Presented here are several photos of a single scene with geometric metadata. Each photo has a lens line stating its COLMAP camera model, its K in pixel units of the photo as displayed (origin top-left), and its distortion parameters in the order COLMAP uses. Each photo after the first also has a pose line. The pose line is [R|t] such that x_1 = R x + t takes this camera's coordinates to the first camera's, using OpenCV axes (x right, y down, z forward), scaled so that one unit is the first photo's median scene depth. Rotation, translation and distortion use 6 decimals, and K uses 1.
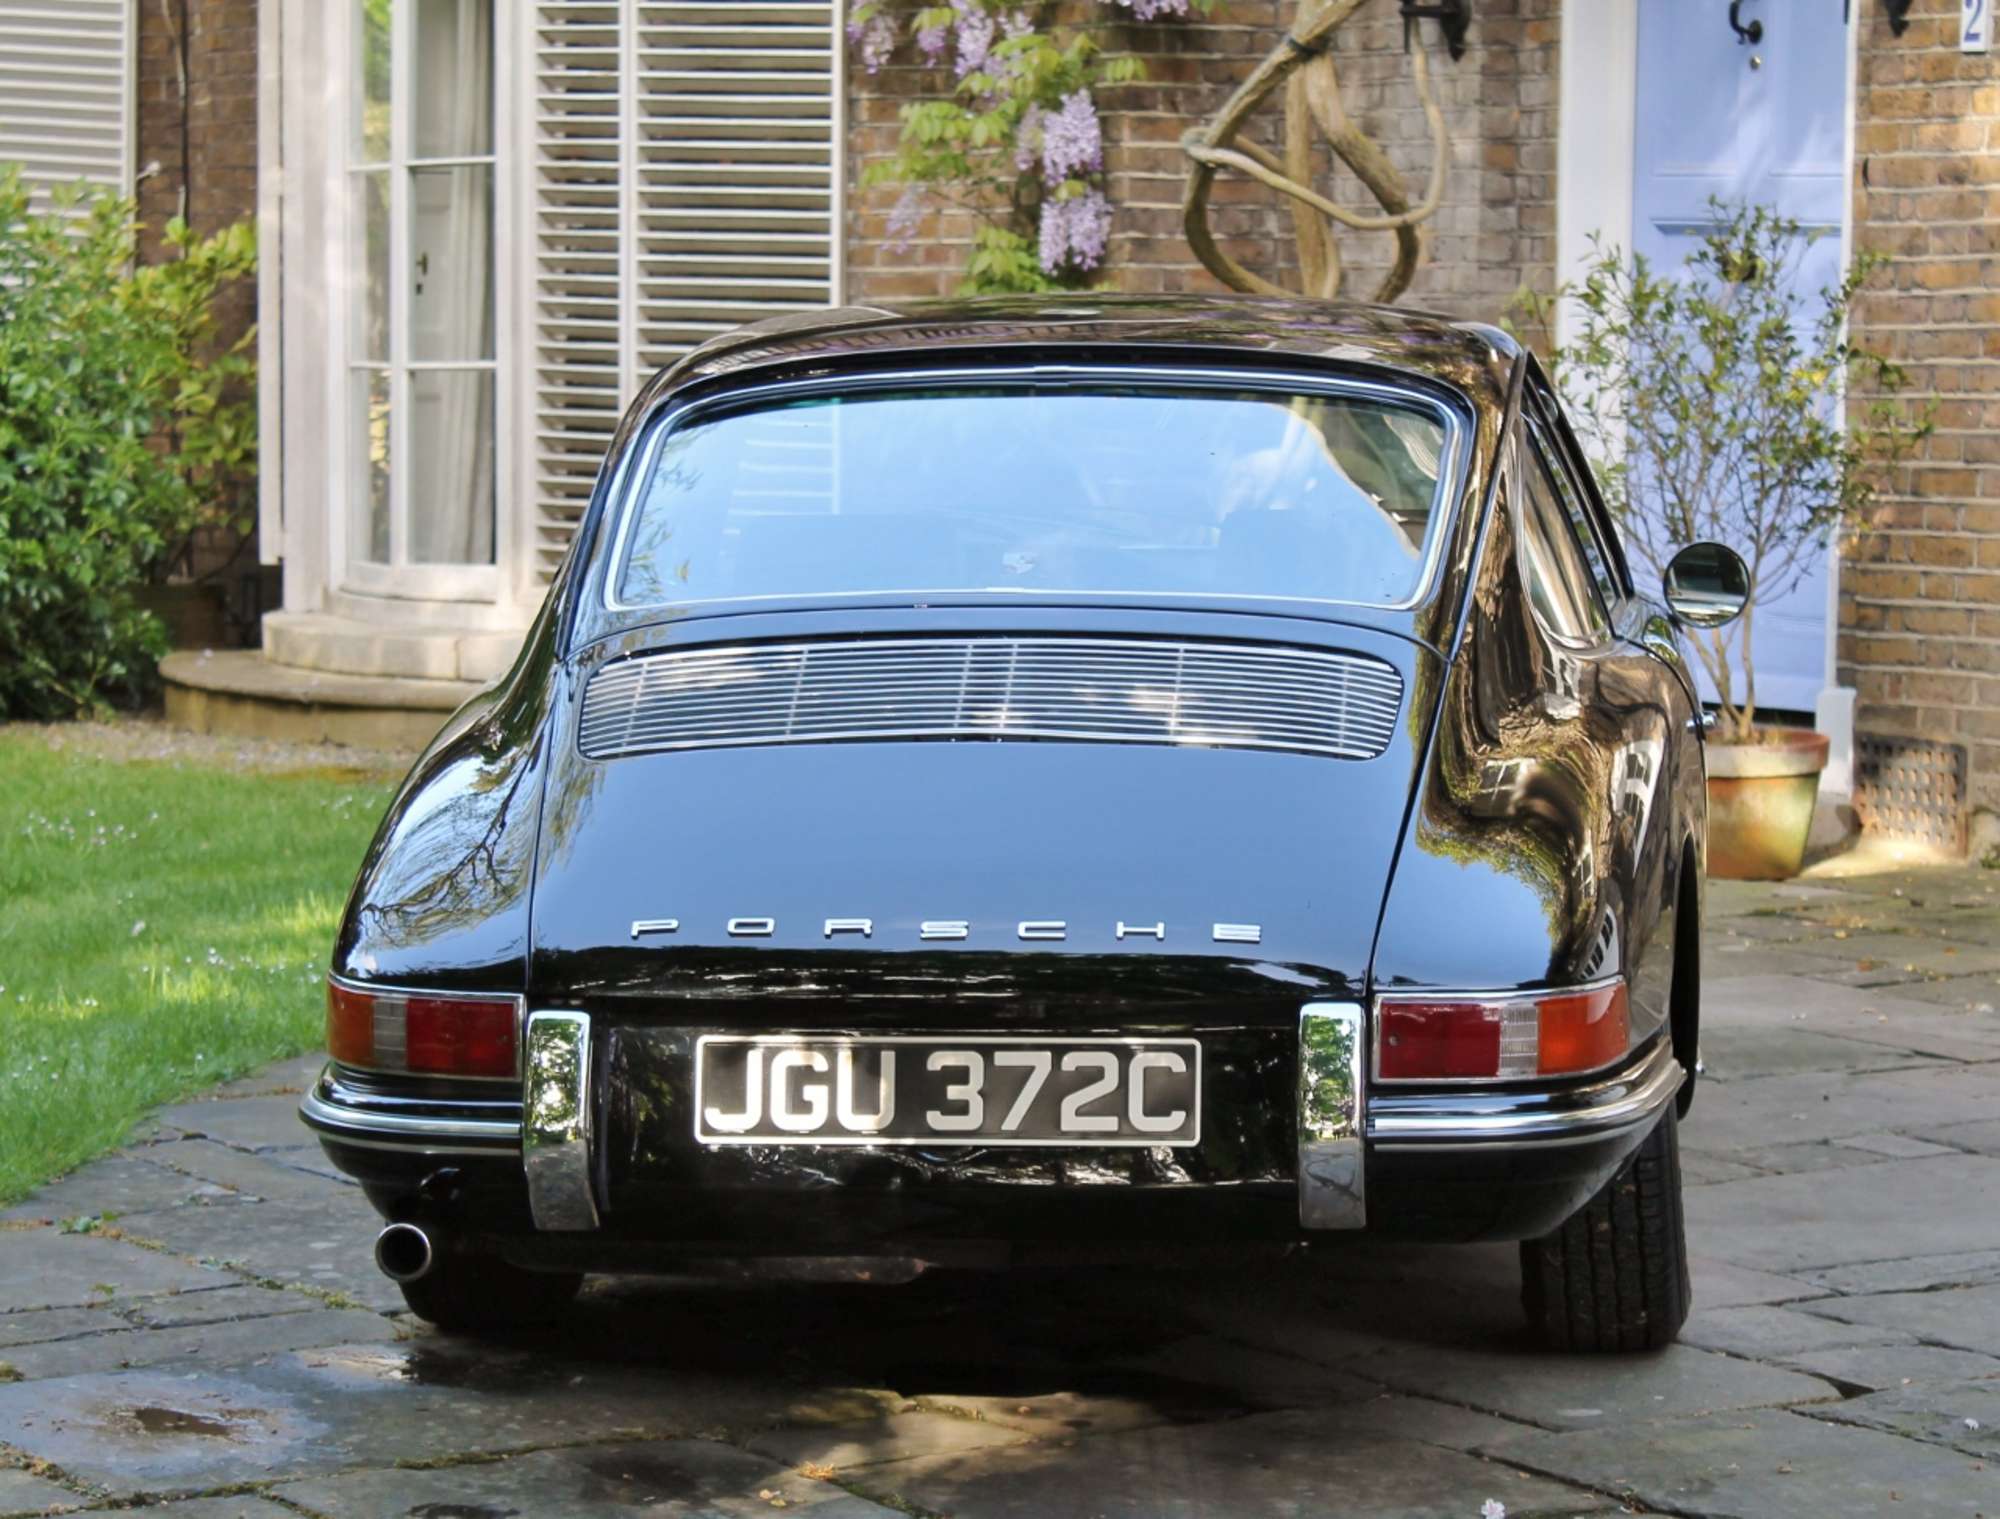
lens RADIAL K [[5592.2, 0, 1000.0], [0, 5592.2, 759.5], [0, 0, 1]] dist [-0.062088, 2.482887]
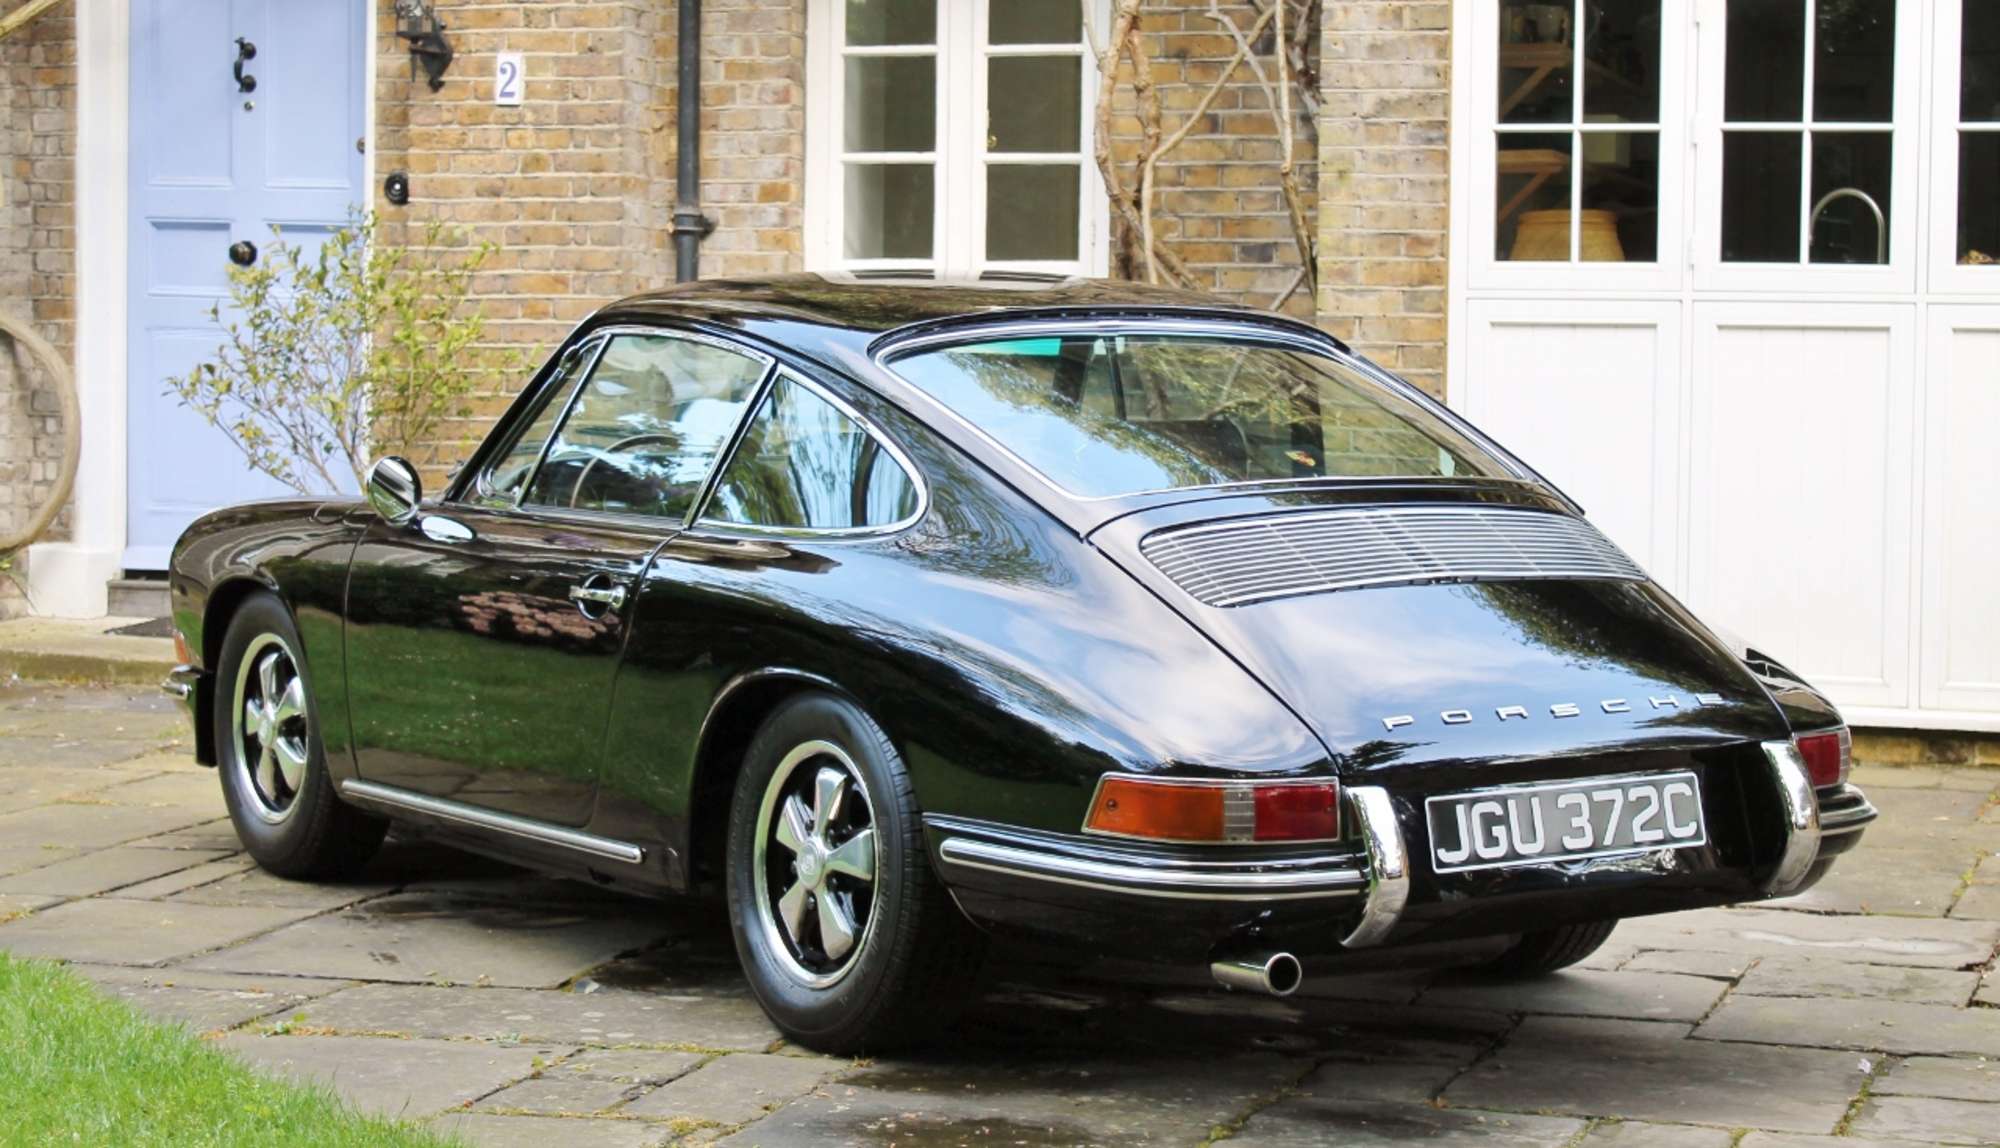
lens RADIAL K [[3933.9, 0, 1000.0], [0, 3933.9, 574.0], [0, 0, 1]] dist [-0.061523, -0.200826]
pose [[0.764382, -0.041731, 0.643412, -0.367787], [0.047088, 0.998852, 0.008843, -0.009645], [-0.643042, 0.023537, 0.765469, 0.152706]]
